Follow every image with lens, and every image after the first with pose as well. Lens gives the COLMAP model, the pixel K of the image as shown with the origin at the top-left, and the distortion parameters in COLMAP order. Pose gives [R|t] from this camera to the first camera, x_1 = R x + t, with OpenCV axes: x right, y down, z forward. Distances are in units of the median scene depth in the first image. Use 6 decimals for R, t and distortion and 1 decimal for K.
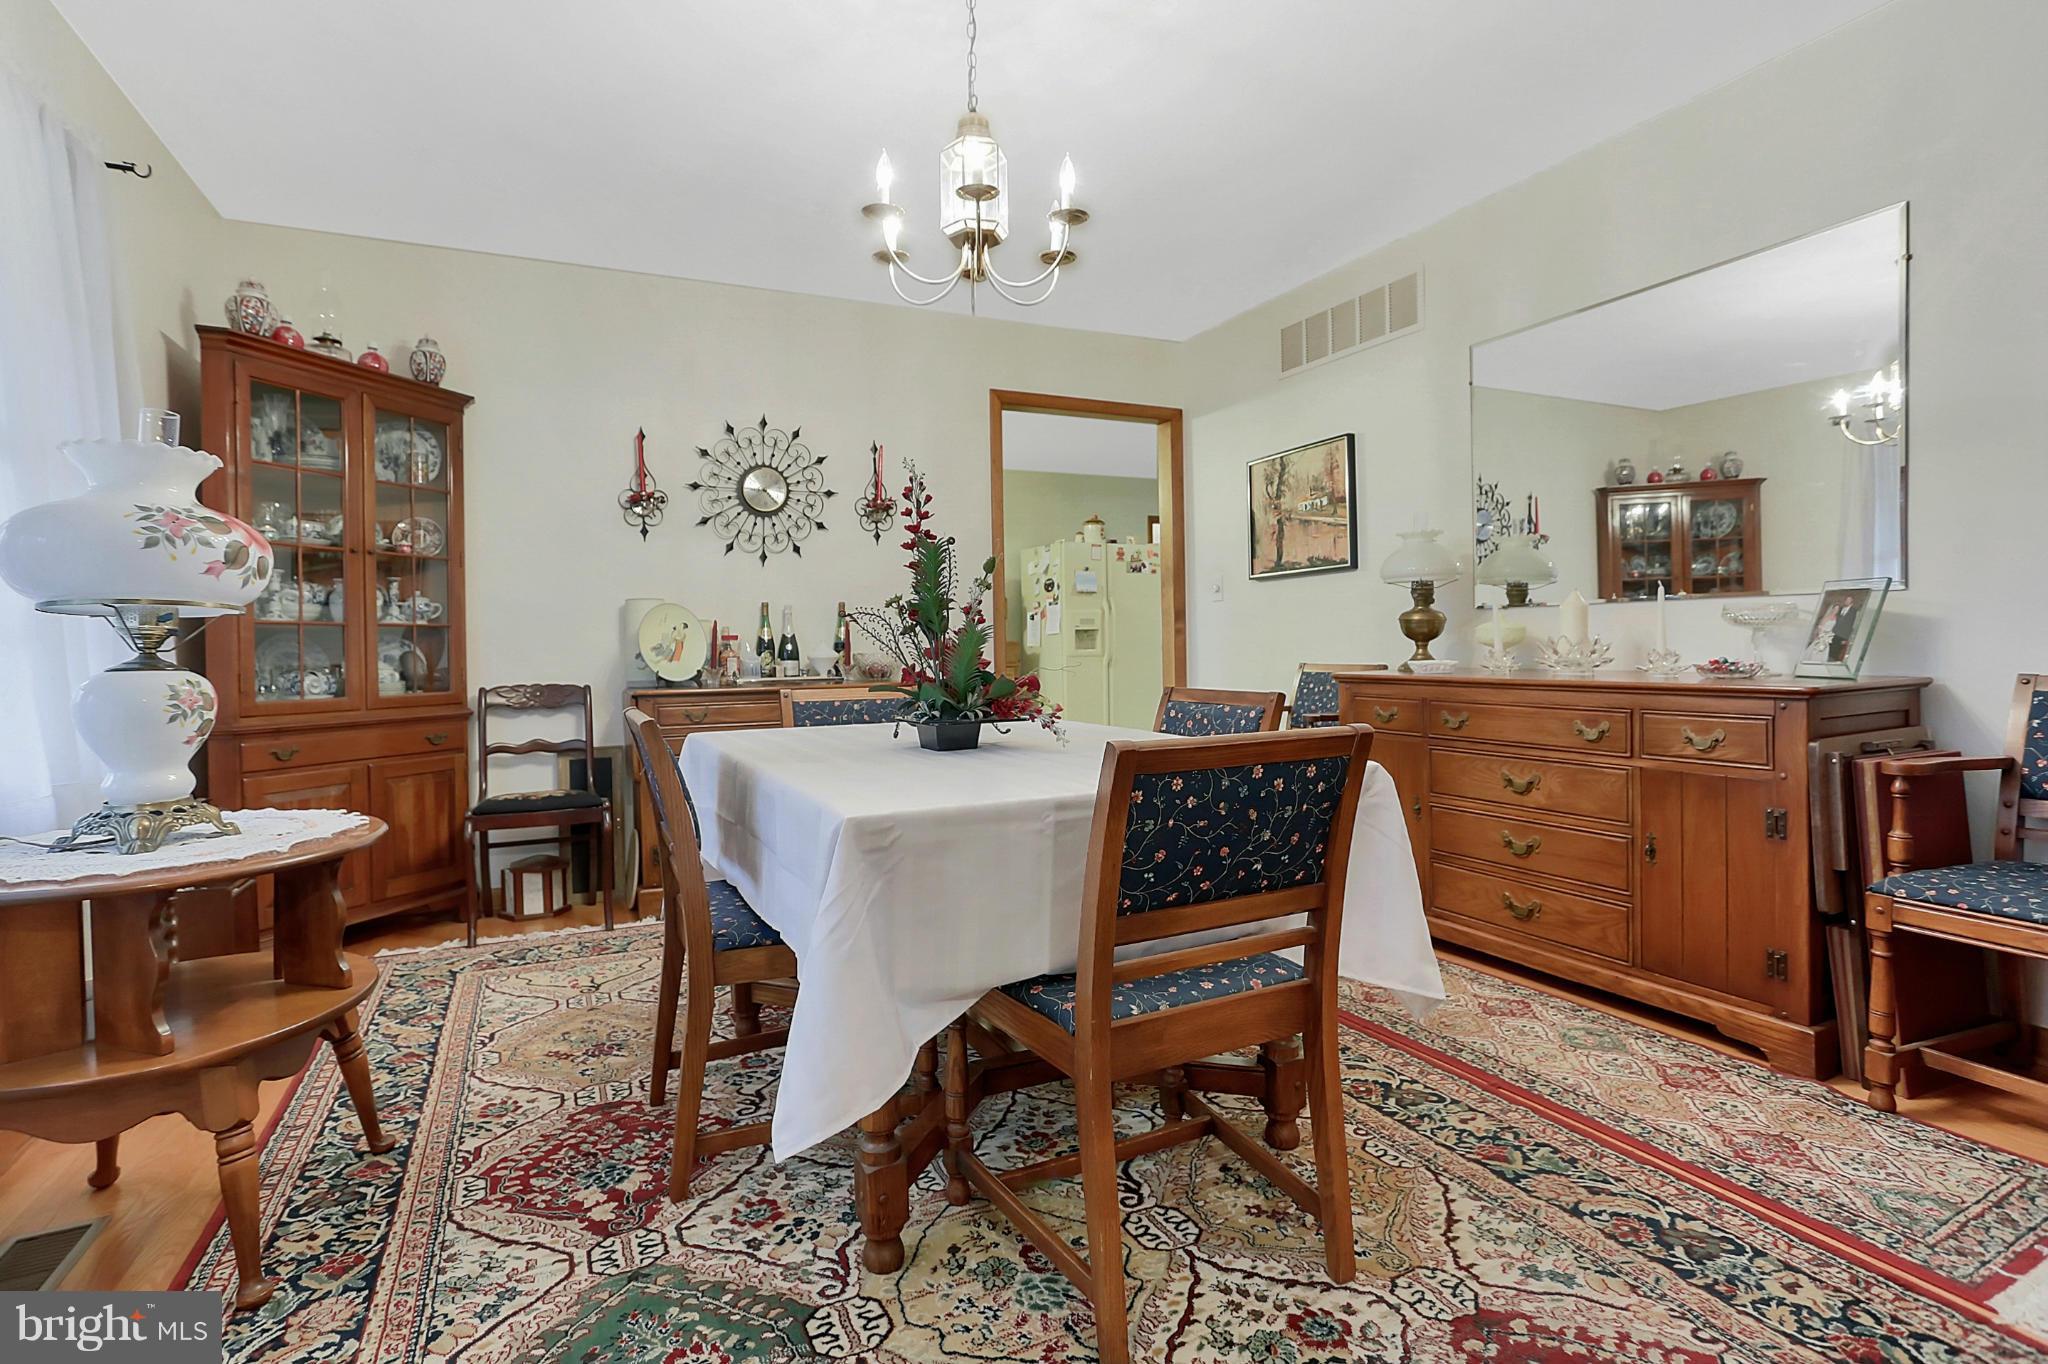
lens RADIAL K [[994.4, 0, 1016.0], [0, 994.4, 640.9], [0, 0, 1]] dist [-0.037934, 0.014918]
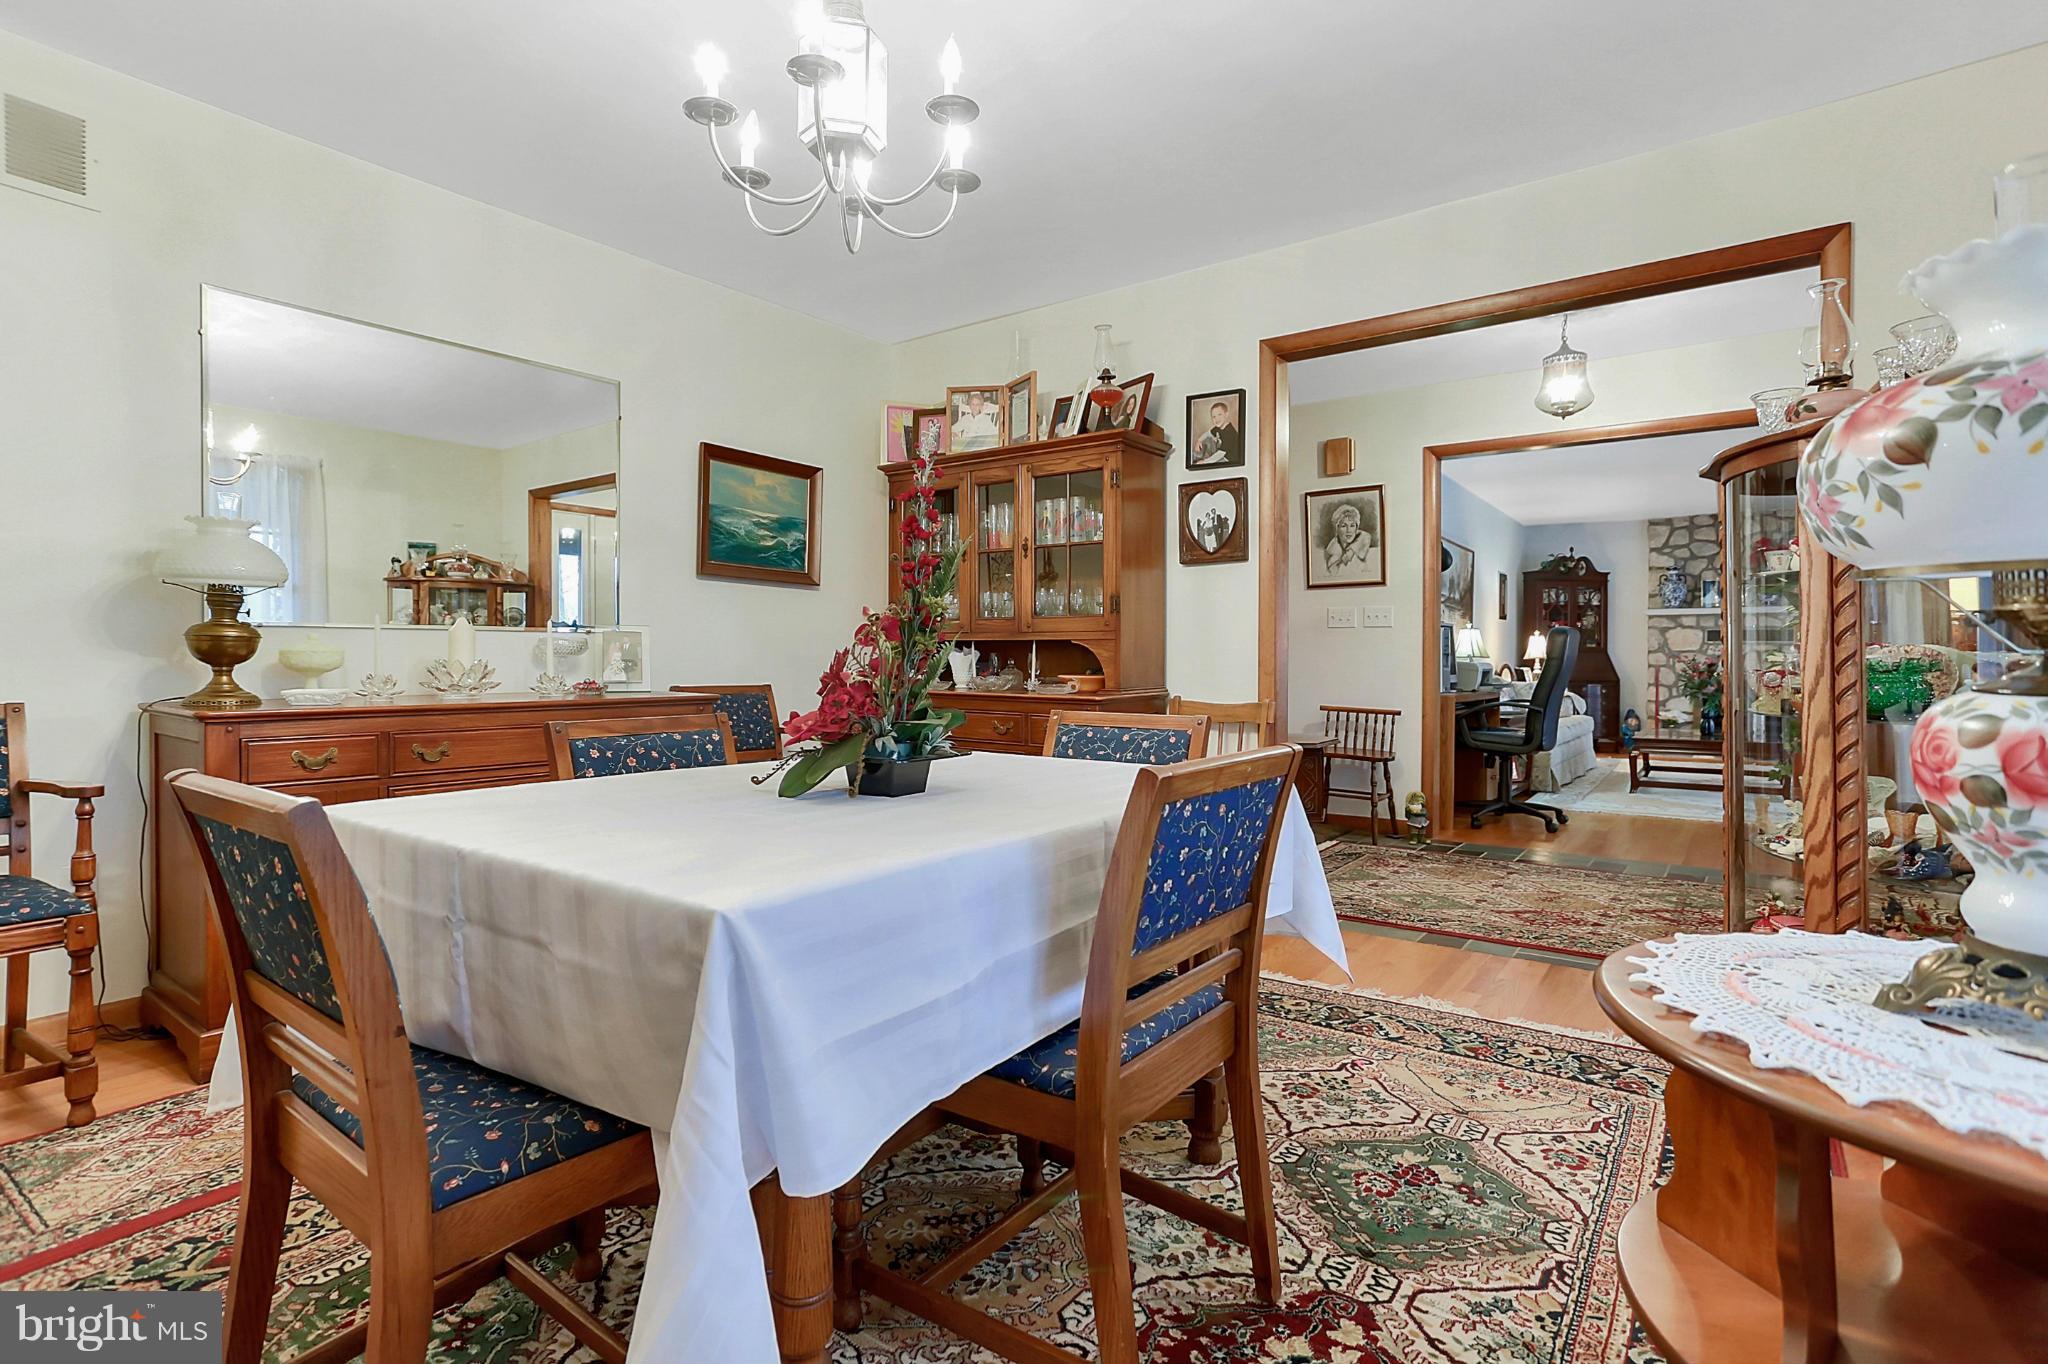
lens RADIAL K [[994.4, 0, 1014.3], [0, 994.4, 669.5], [0, 0, 1]] dist [-0.037934, 0.014918]
pose [[-0.467683, 0.007860, 0.883861, -1.055440], [0.004730, 0.999968, -0.006390, 0.022808], [-0.883884, 0.001193, -0.467705, 1.681899]]
